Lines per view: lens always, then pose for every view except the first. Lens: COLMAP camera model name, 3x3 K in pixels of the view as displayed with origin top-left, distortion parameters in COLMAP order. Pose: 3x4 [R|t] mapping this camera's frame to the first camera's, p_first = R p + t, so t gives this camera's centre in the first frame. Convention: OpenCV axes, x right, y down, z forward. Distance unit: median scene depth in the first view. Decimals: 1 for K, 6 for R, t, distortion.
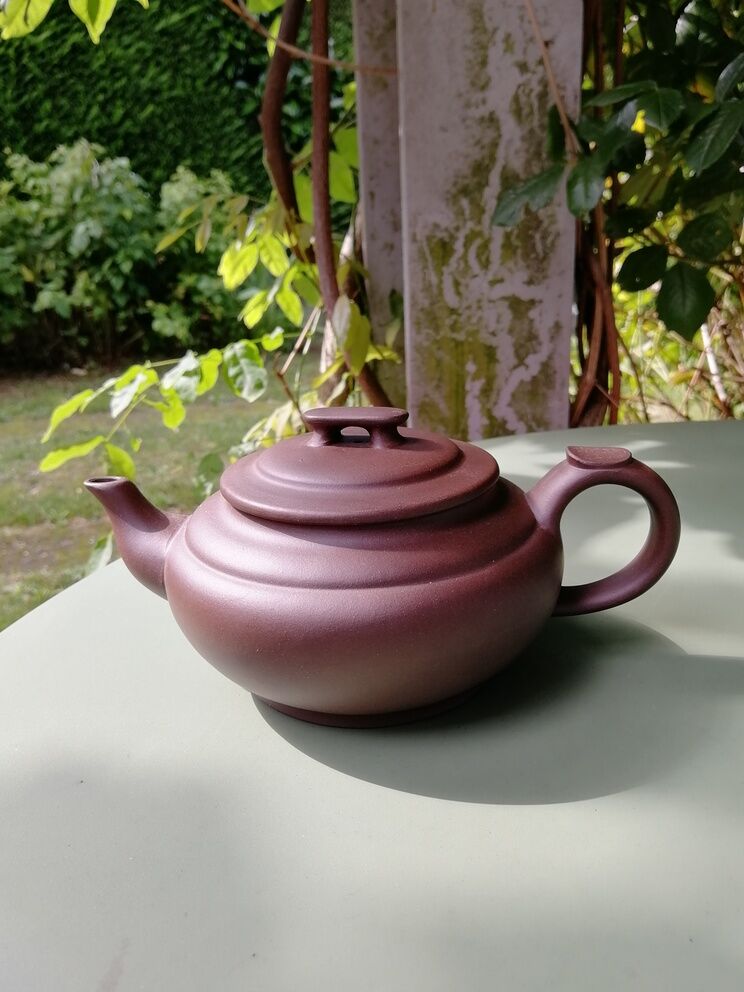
lens RADIAL K [[805.9, 0, 372.0], [0, 805.9, 496.0], [0, 0, 1]] dist [-0.003807, -0.005479]
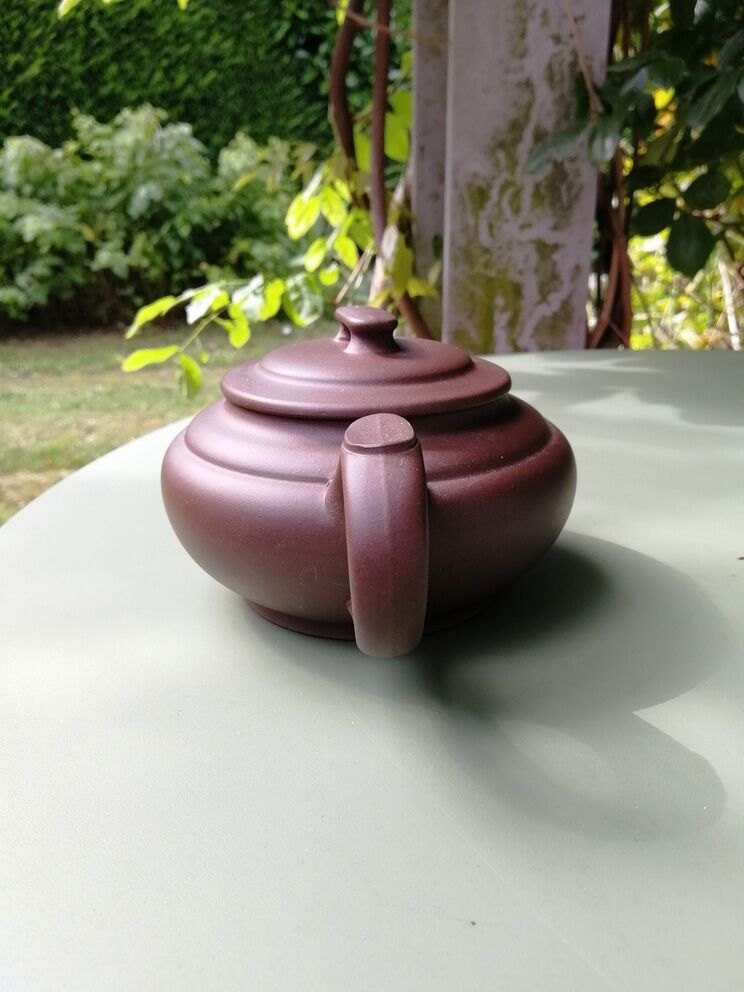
lens RADIAL K [[805.9, 0, 372.0], [0, 805.9, 496.0], [0, 0, 1]] dist [-0.003807, -0.005479]
pose [[0.997620, 0.051701, -0.045622, 0.006180], [-0.050471, 0.998341, 0.027720, 0.088256], [0.046980, -0.025351, 0.998574, -0.156245]]
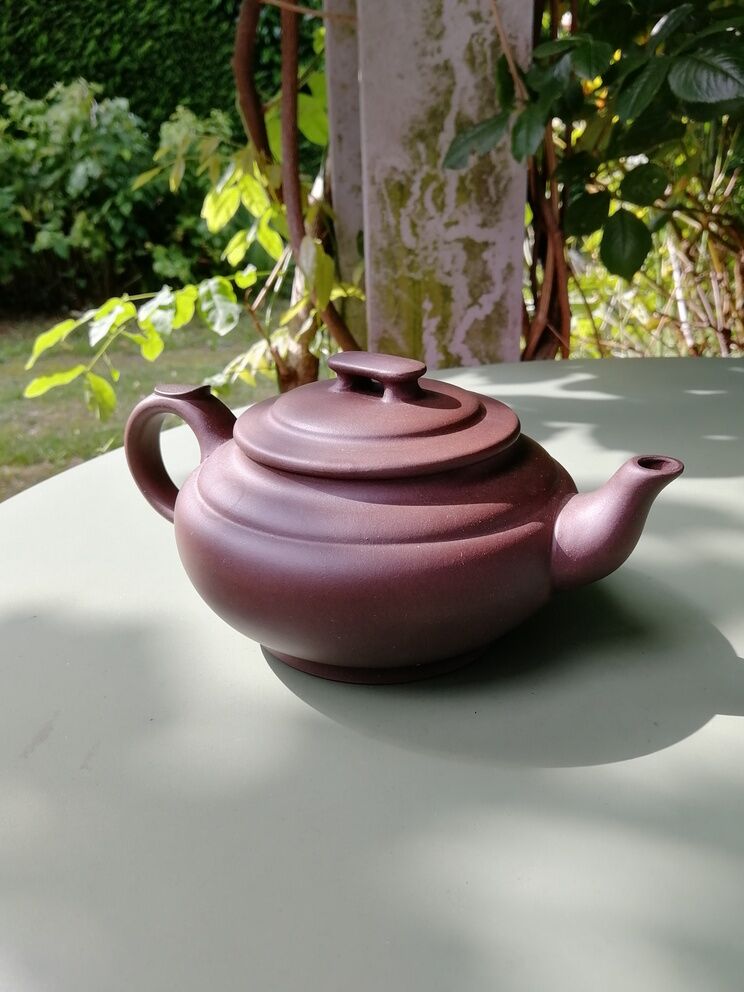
lens RADIAL K [[805.9, 0, 372.0], [0, 805.9, 496.0], [0, 0, 1]] dist [-0.003807, -0.005479]
pose [[0.999870, 0.015974, -0.002120, 0.050493], [-0.015813, 0.997976, 0.061591, 0.025305], [0.003099, -0.061550, 0.998099, -0.074191]]
